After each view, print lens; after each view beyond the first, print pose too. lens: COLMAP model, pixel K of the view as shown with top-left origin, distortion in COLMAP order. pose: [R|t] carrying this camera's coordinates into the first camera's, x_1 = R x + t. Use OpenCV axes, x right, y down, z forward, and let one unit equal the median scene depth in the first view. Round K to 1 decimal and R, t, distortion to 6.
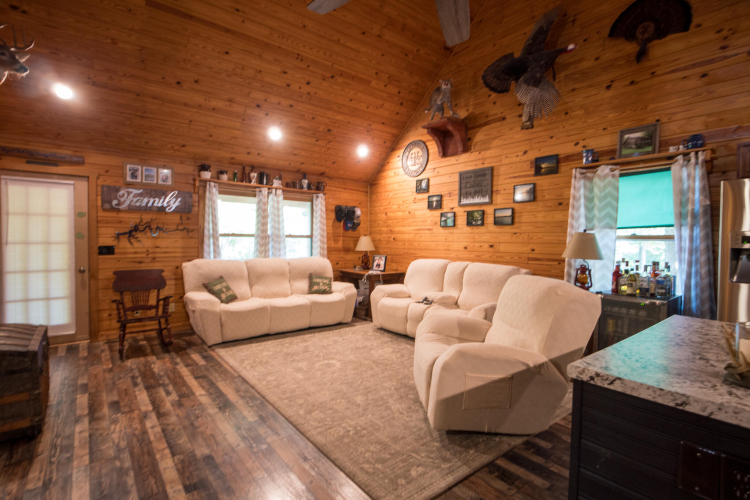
lens RADIAL K [[357.1, 0, 375.0], [0, 357.1, 250.0], [0, 0, 1]] dist [0.014709, -0.017270]
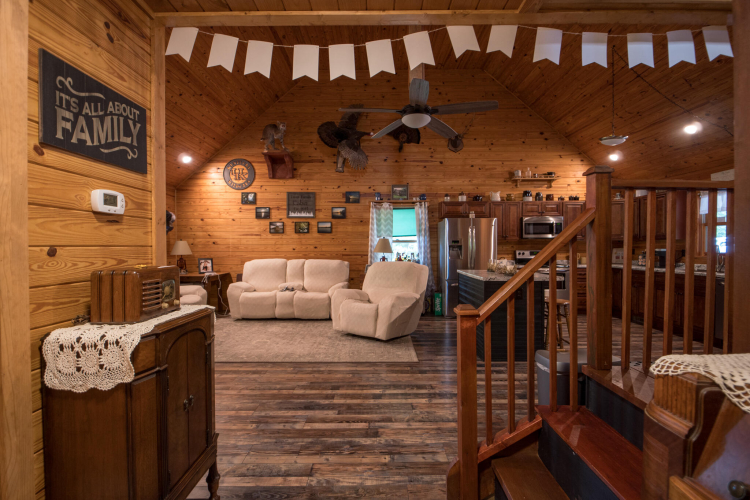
lens RADIAL K [[357.1, 0, 375.0], [0, 357.1, 250.0], [0, 0, 1]] dist [0.014709, -0.017270]
pose [[0.629091, -0.020422, 0.777063, -0.637508], [0.030666, 0.999529, 0.001441, 0.004203], [-0.776726, 0.022923, 0.629421, -0.086068]]
